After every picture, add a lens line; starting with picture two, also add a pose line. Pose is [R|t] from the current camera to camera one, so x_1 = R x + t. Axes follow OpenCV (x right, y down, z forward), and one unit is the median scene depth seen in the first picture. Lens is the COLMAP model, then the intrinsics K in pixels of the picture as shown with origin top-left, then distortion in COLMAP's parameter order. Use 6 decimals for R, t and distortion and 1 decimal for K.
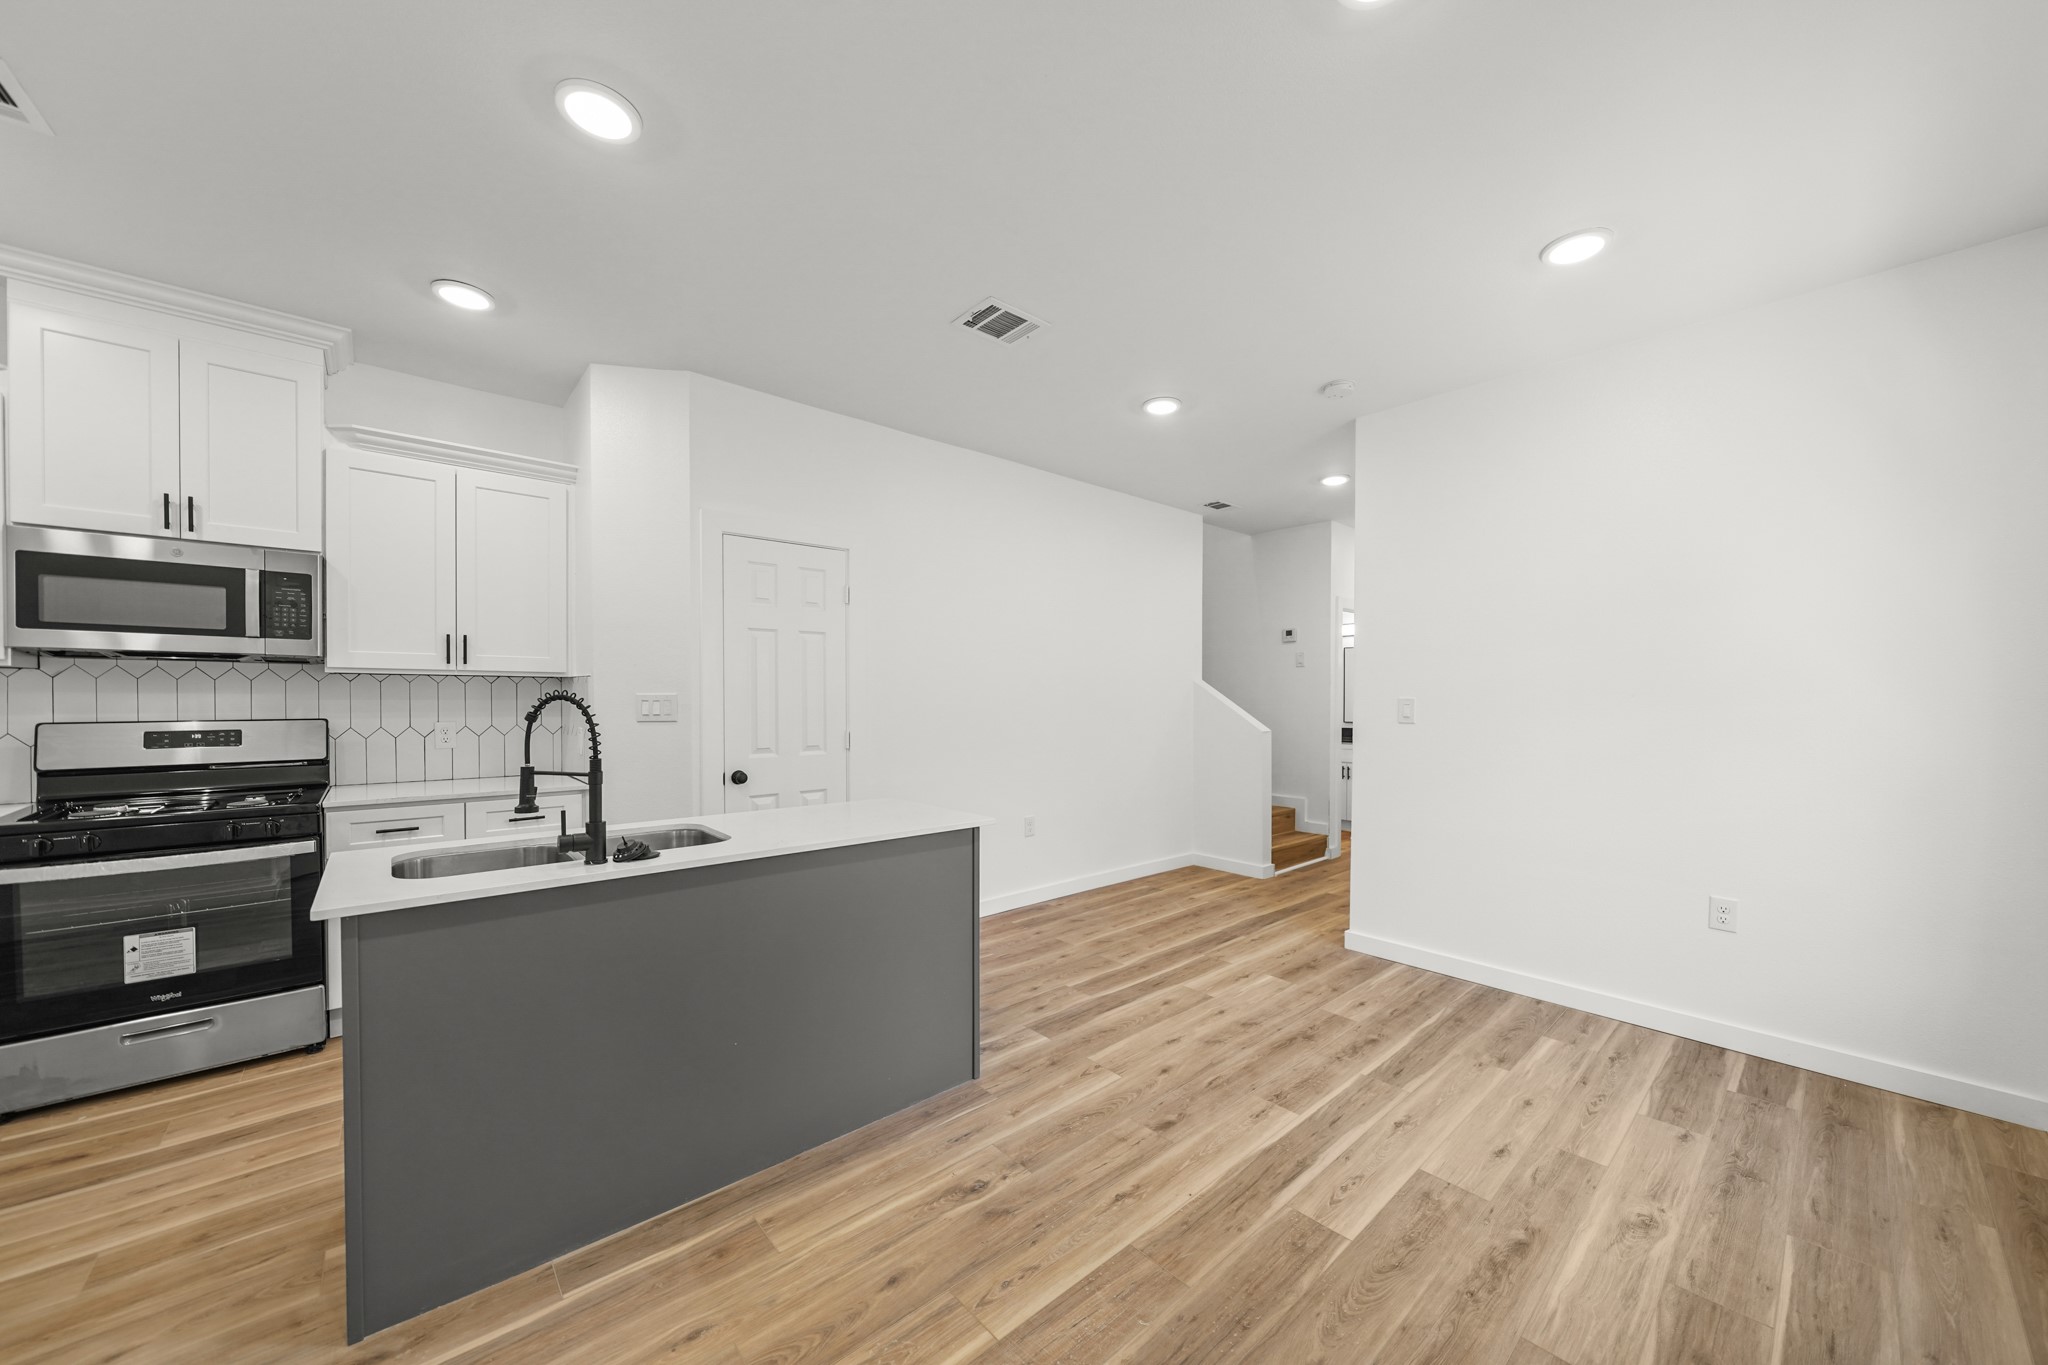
lens RADIAL K [[726.8, 0, 1027.8], [0, 726.8, 703.8], [0, 0, 1]] dist [-0.006210, 0.000003]
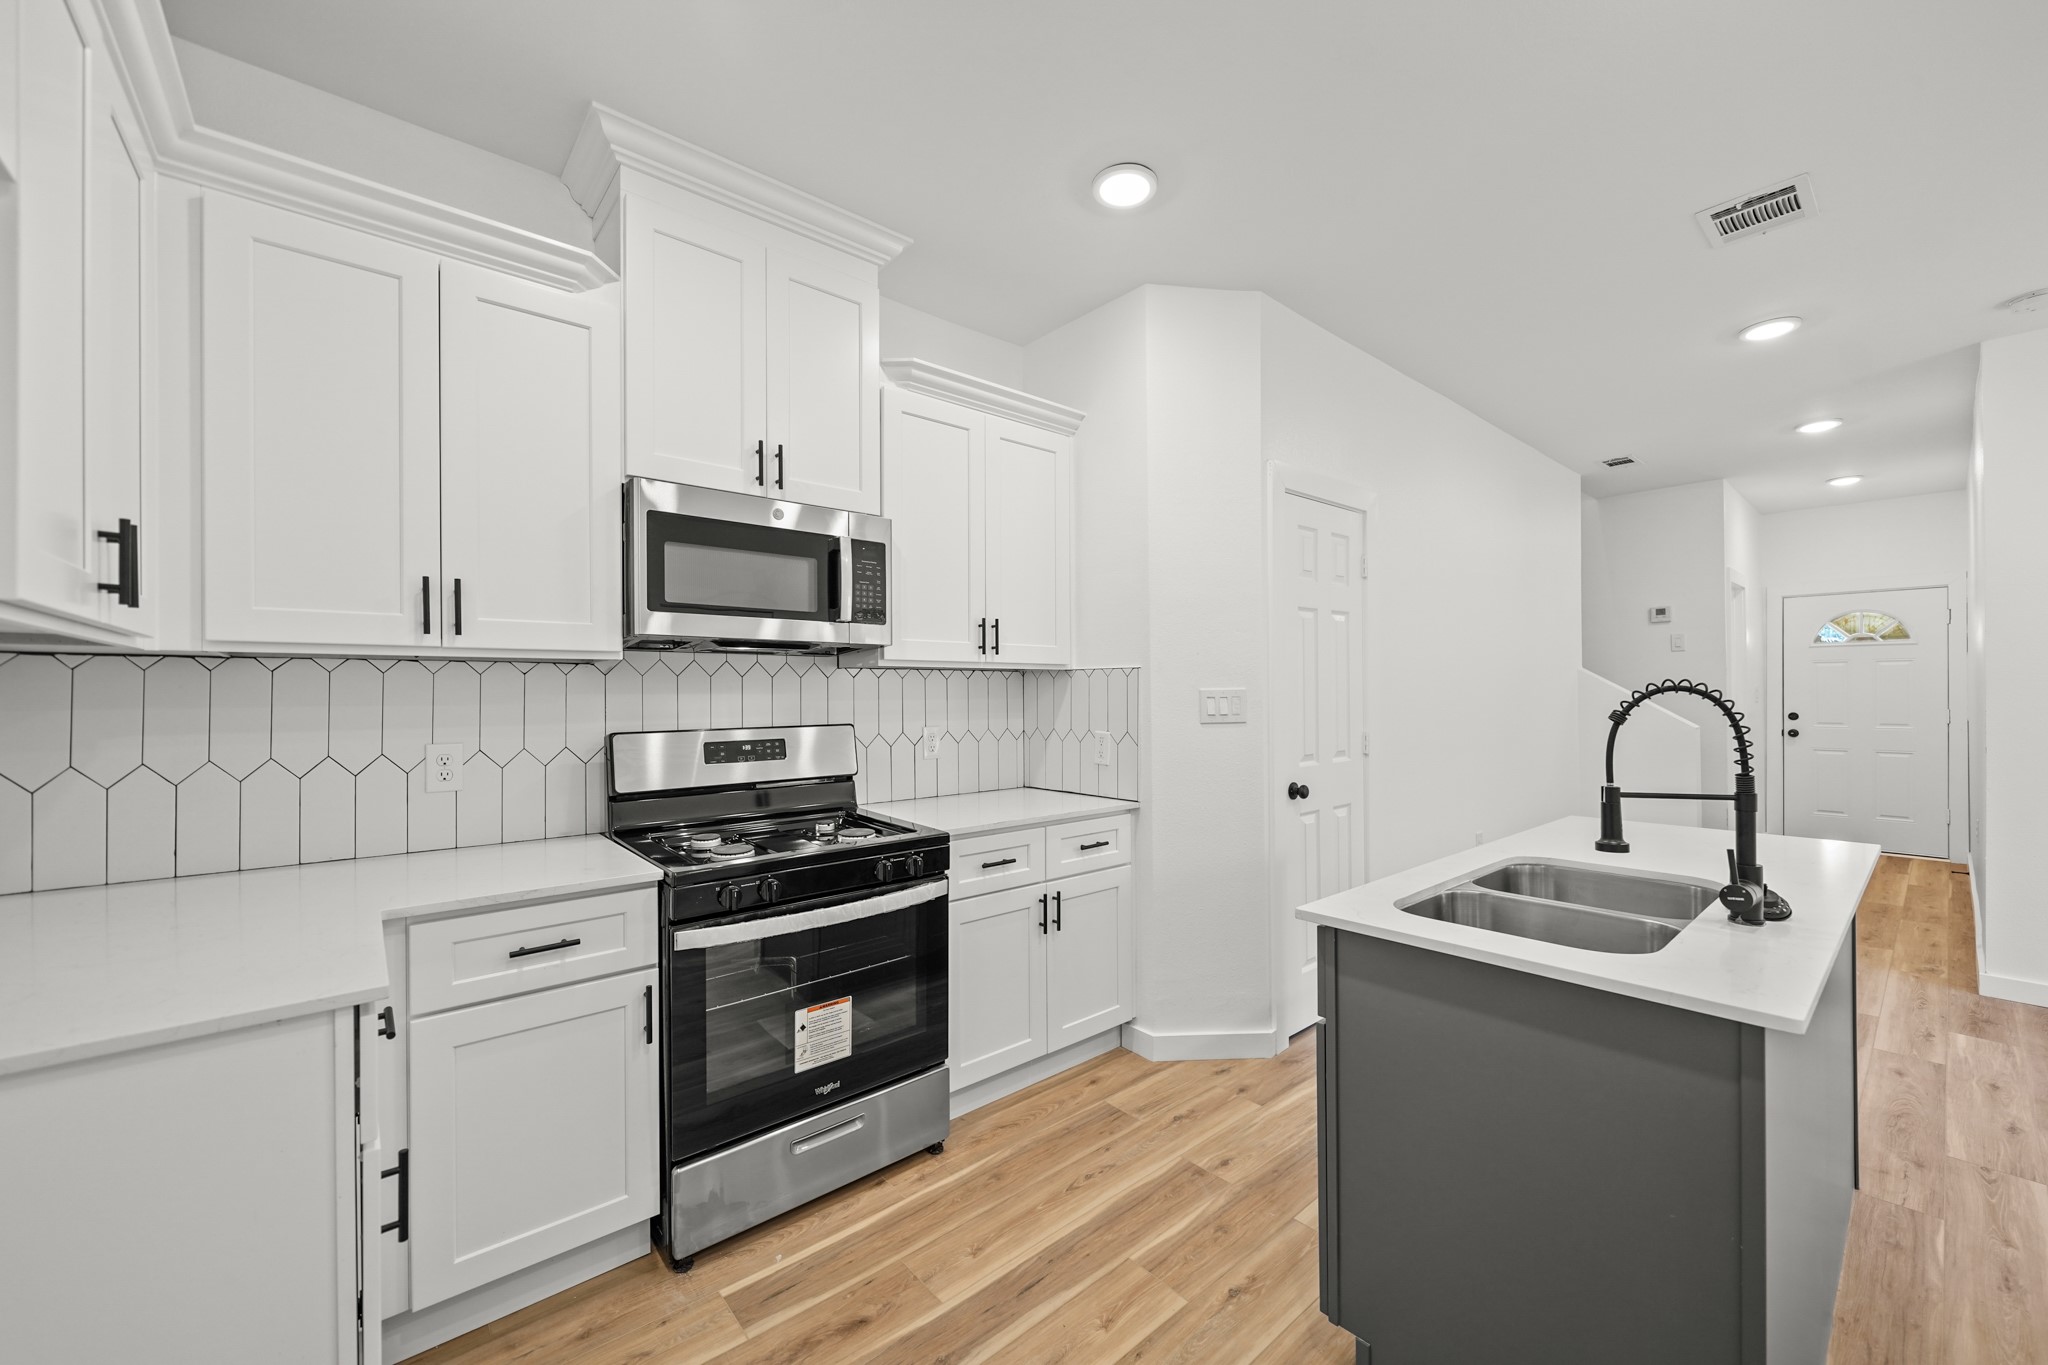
lens RADIAL K [[789.5, 0, 1023.0], [0, 789.5, 688.1], [0, 0, 1]] dist [-0.000267, 0.000038]
pose [[0.999783, -0.010266, -0.018102, -0.805849], [0.010016, 0.999854, -0.013874, -0.005298], [0.018242, 0.013689, 0.999740, 0.128651]]
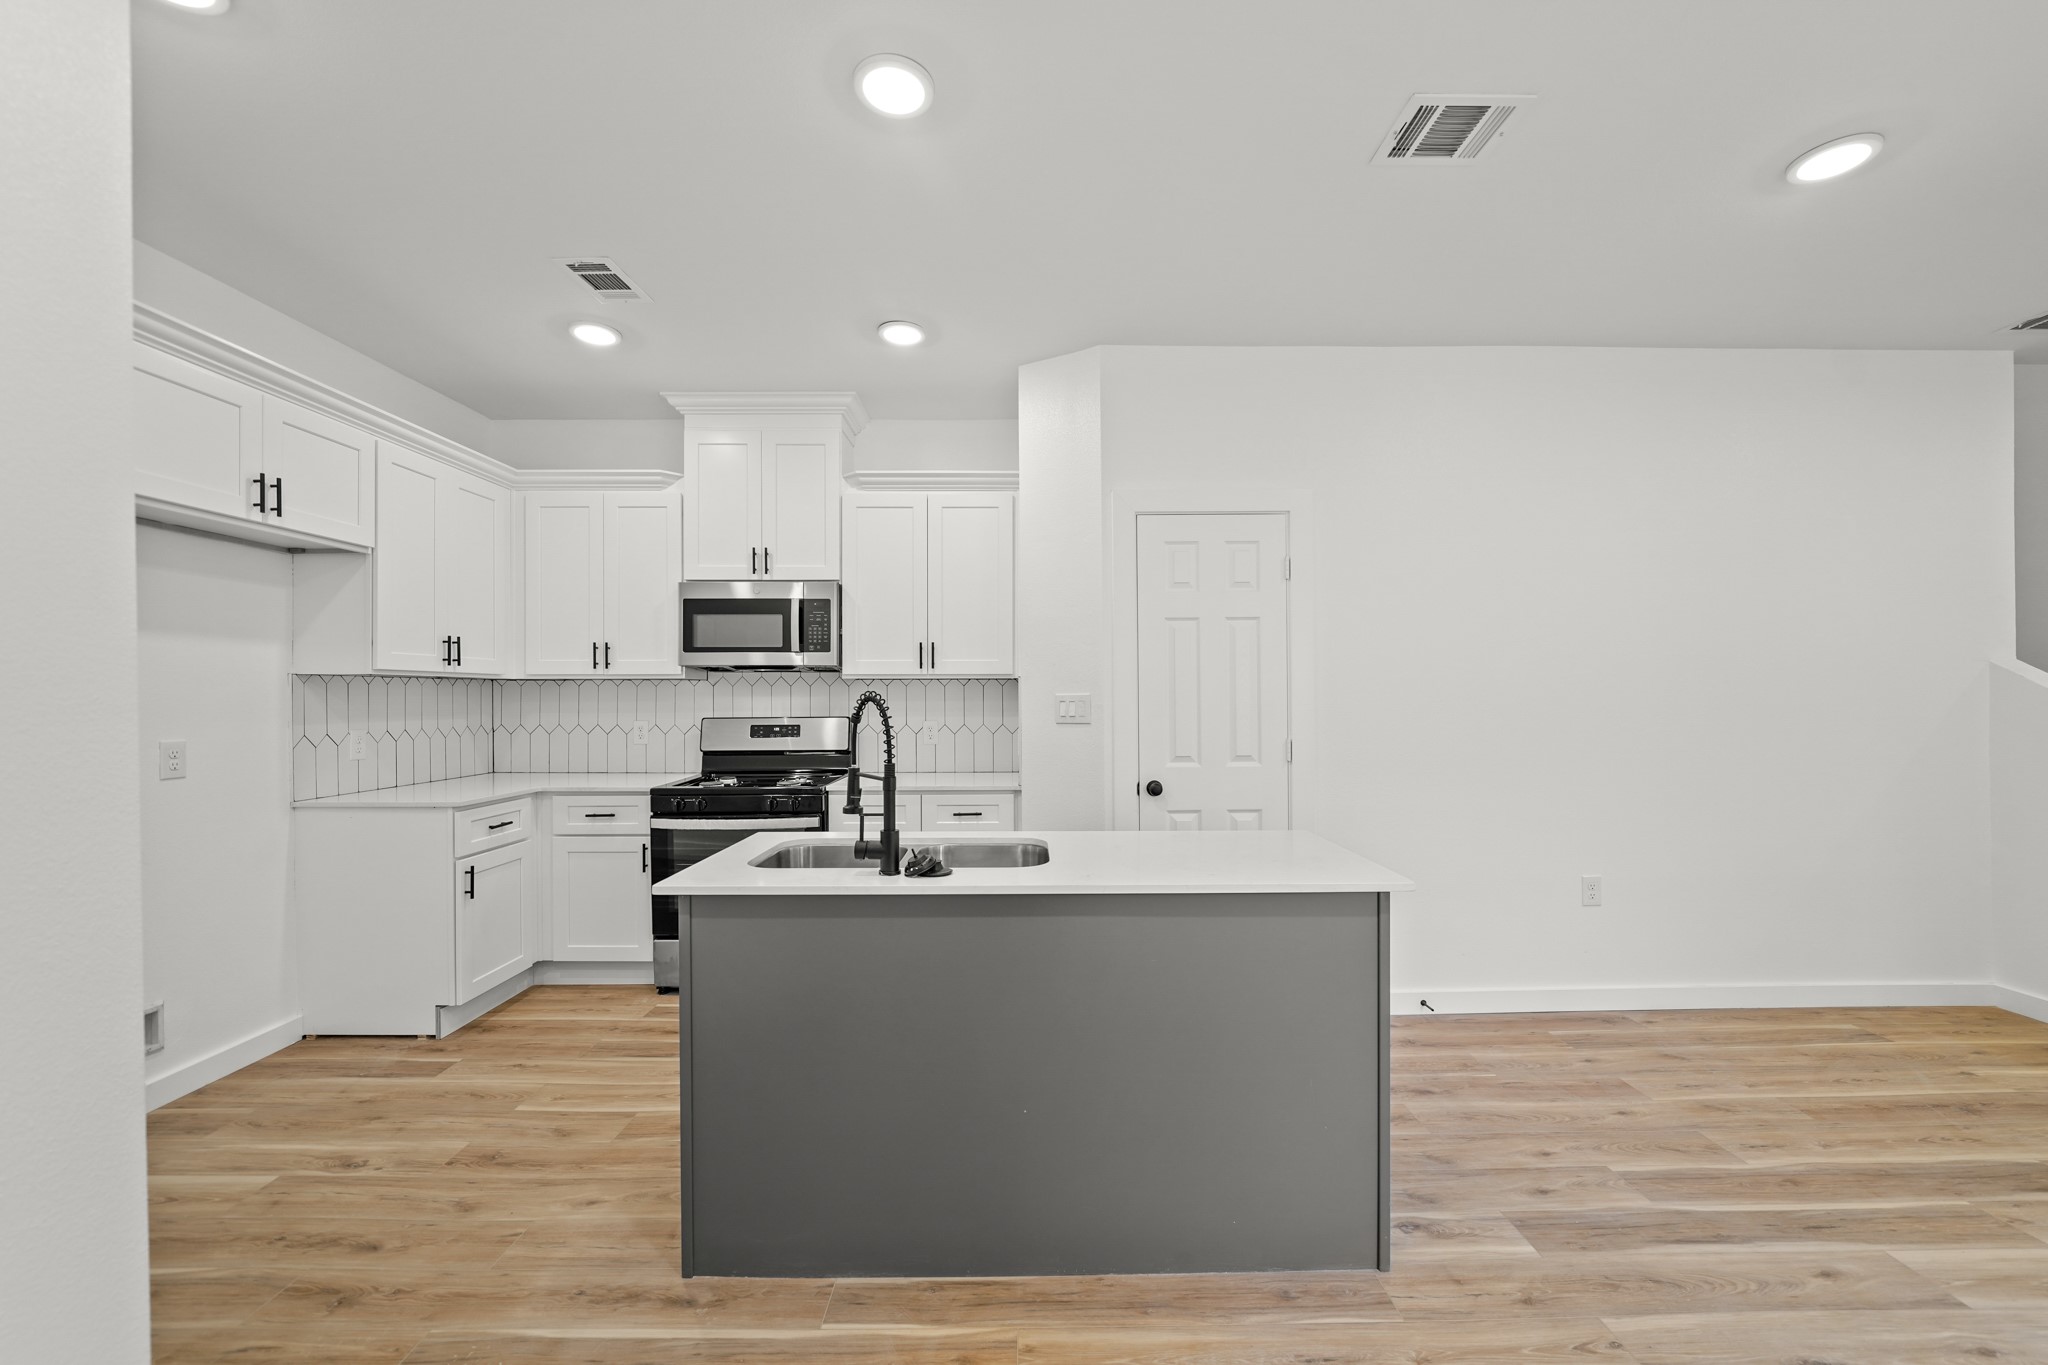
lens RADIAL K [[787.3, 0, 1037.0], [0, 787.3, 695.3], [0, 0, 1]] dist [-0.017483, 0.003554]
pose [[0.757007, -0.007664, -0.653362, 0.137060], [0.000059, 0.999932, -0.011660, -0.000297], [0.653407, 0.008788, 0.756956, 0.218233]]
